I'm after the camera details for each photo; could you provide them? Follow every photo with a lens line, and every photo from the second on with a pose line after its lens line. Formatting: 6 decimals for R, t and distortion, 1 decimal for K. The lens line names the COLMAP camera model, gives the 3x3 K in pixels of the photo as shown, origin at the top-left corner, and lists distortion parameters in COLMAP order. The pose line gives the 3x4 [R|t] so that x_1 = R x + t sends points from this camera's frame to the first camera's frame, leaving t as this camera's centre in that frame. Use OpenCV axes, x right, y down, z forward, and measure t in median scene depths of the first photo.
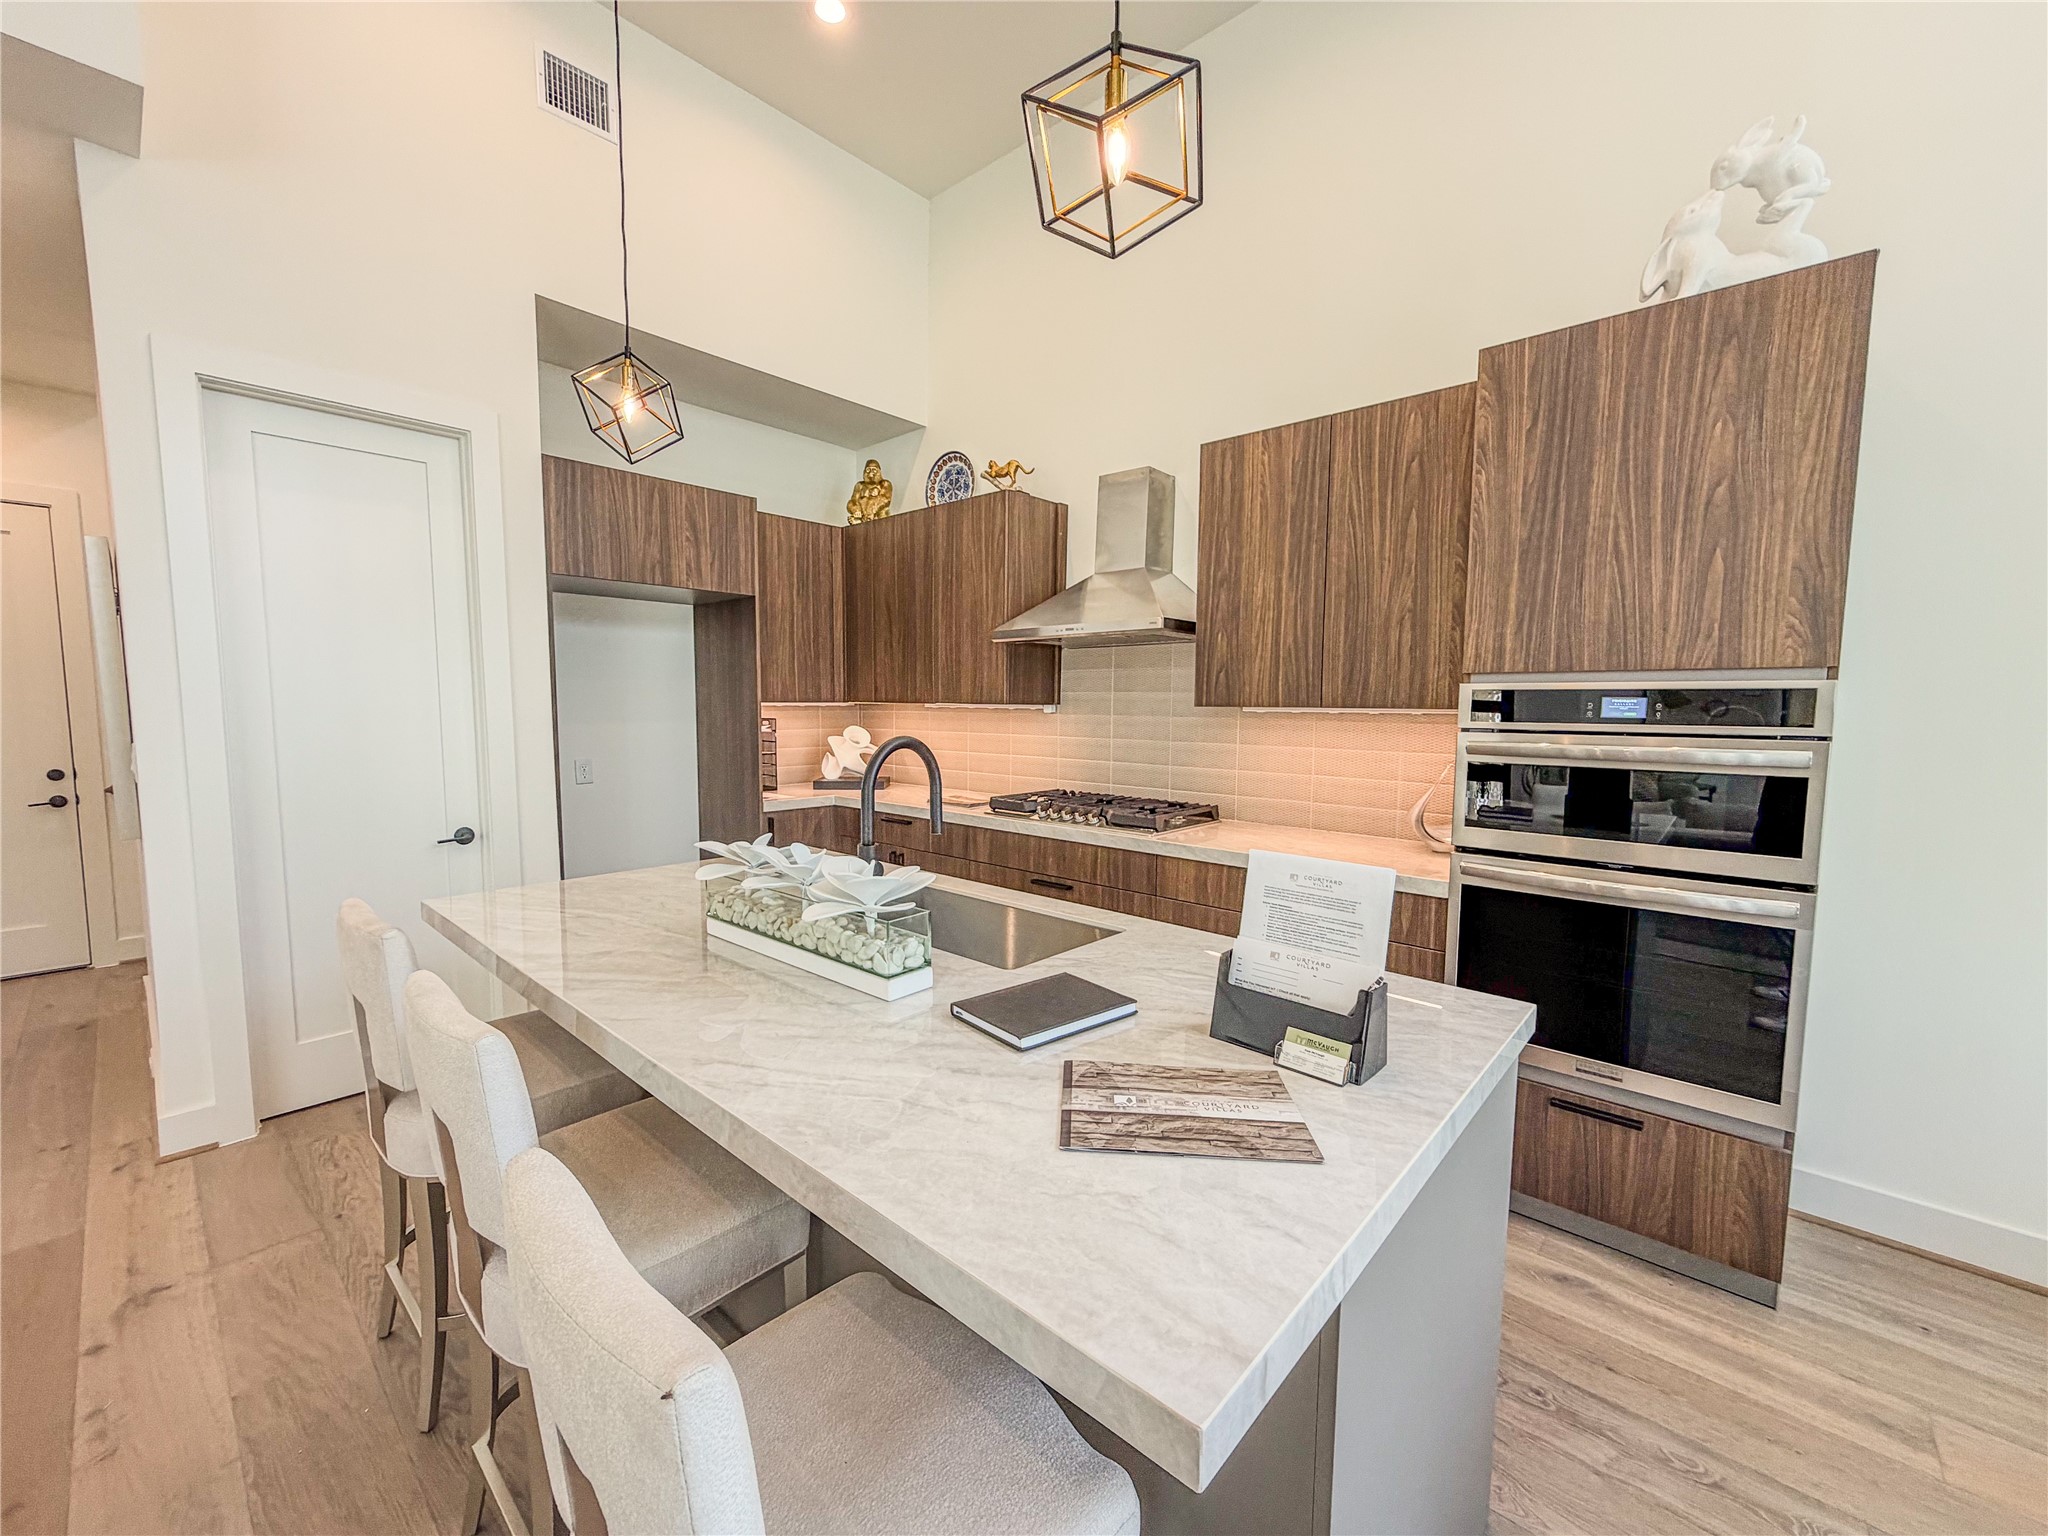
lens RADIAL K [[818.6, 0, 1022.7], [0, 818.6, 776.6], [0, 0, 1]] dist [-0.016487, -0.000279]
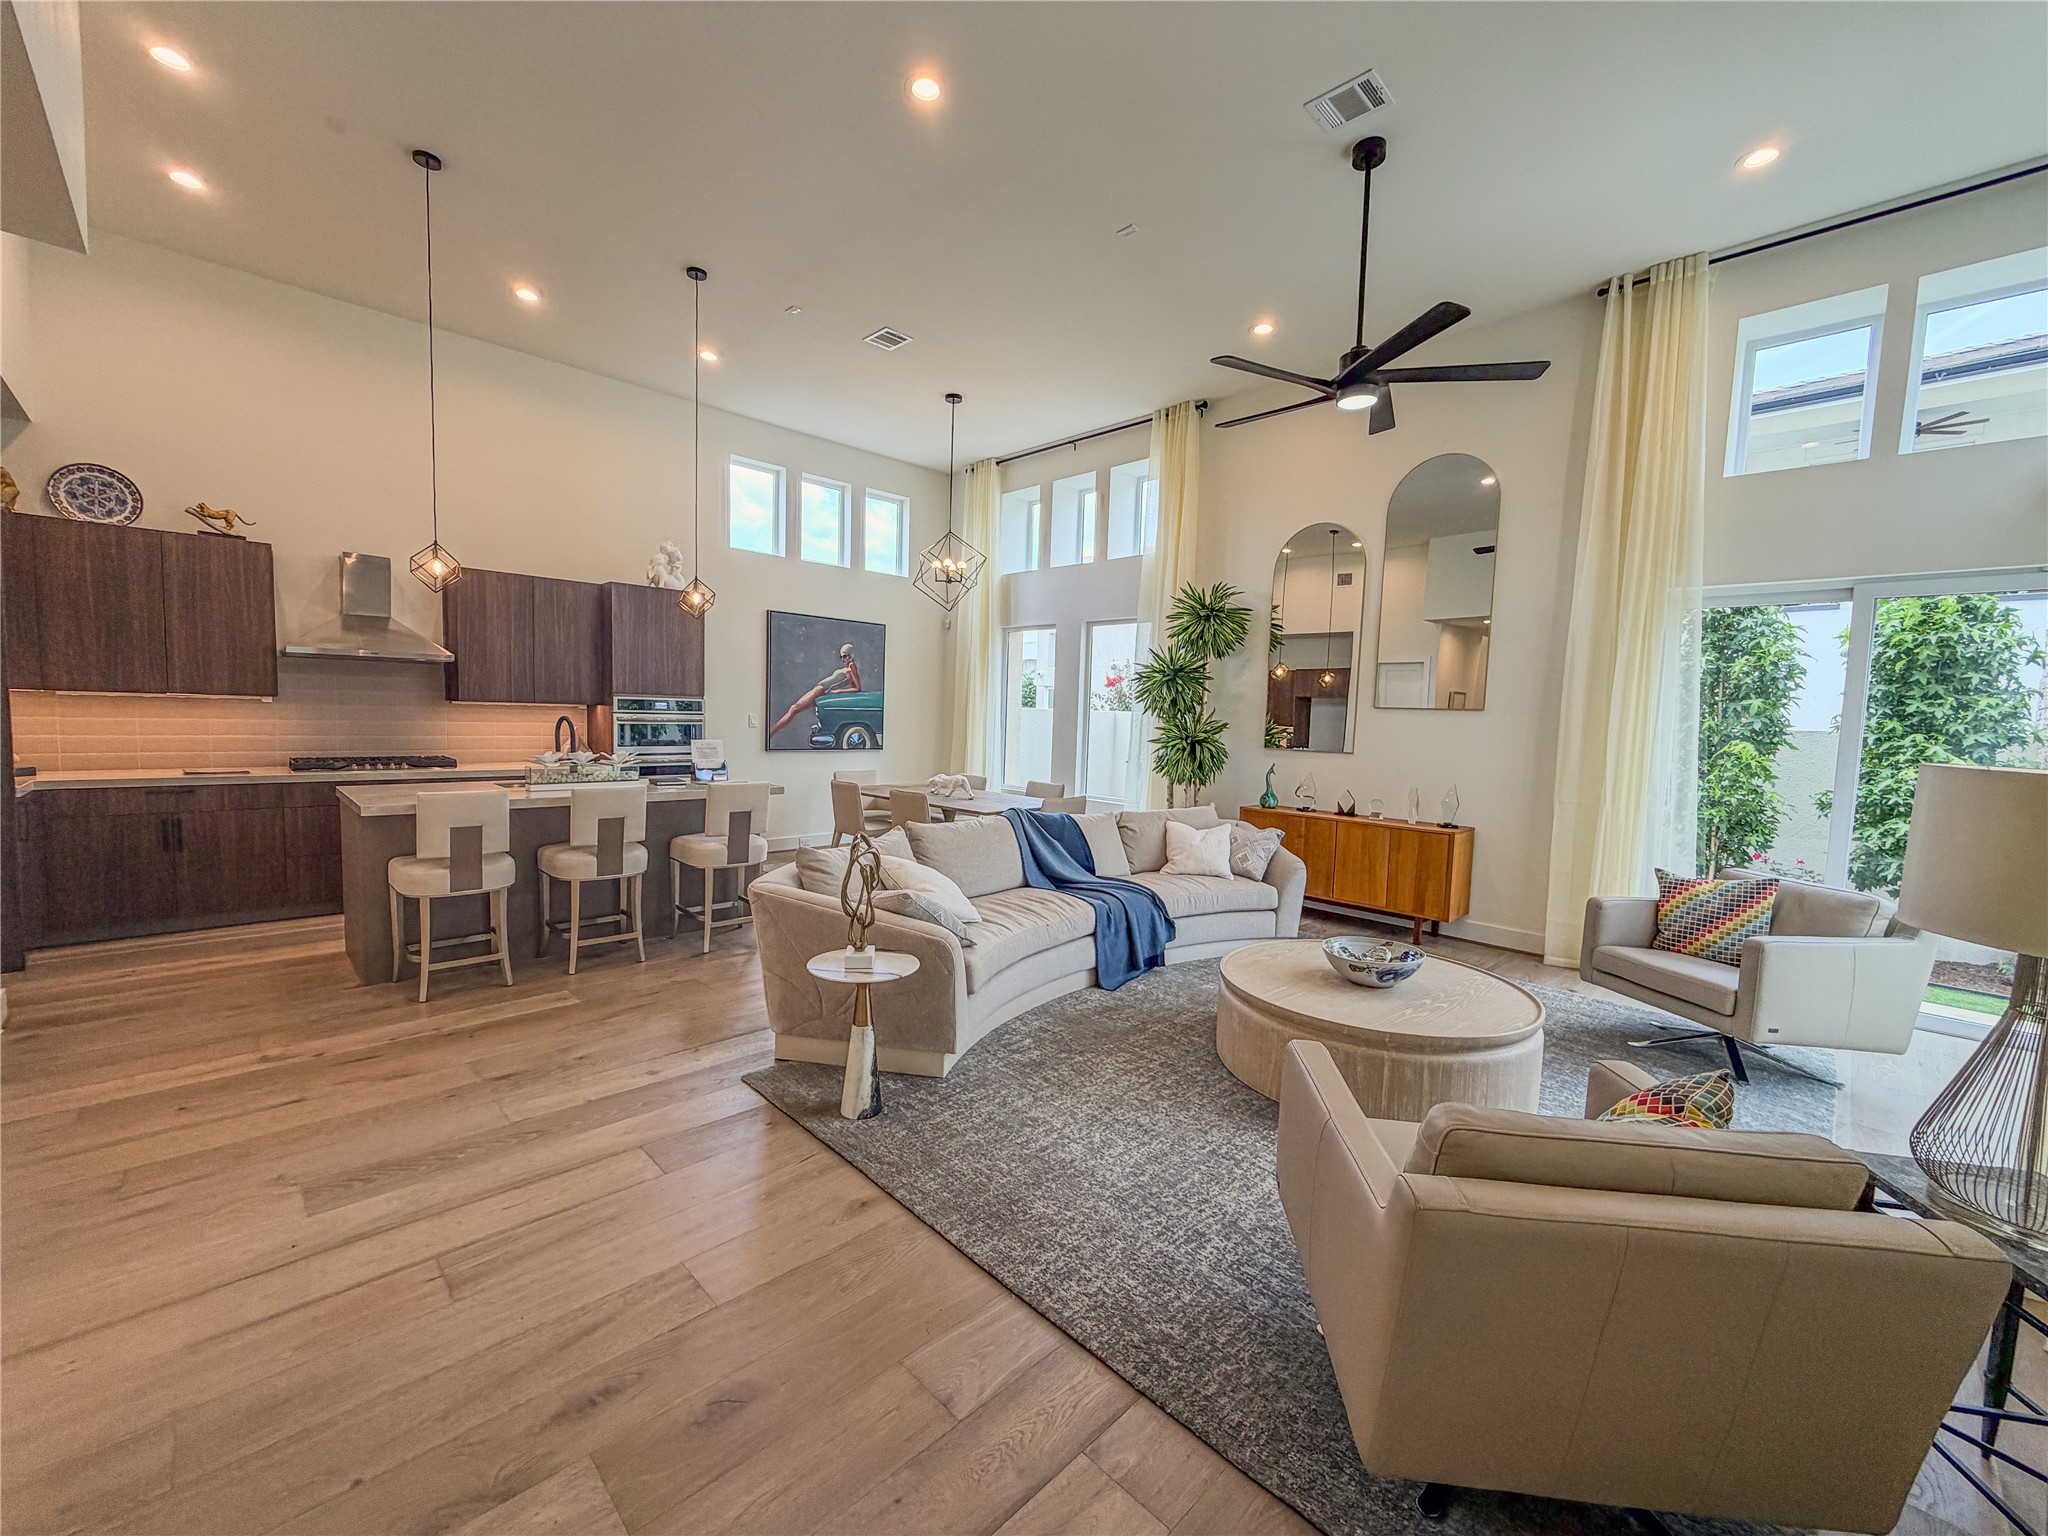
lens RADIAL K [[818.6, 0, 1023.4], [0, 818.6, 773.2], [0, 0, 1]] dist [-0.016487, -0.000279]
pose [[0.047761, -0.076614, 0.995916, -1.701859], [0.057889, 0.995591, 0.073813, 0.020241], [-0.997180, 0.054127, 0.051986, -0.437823]]
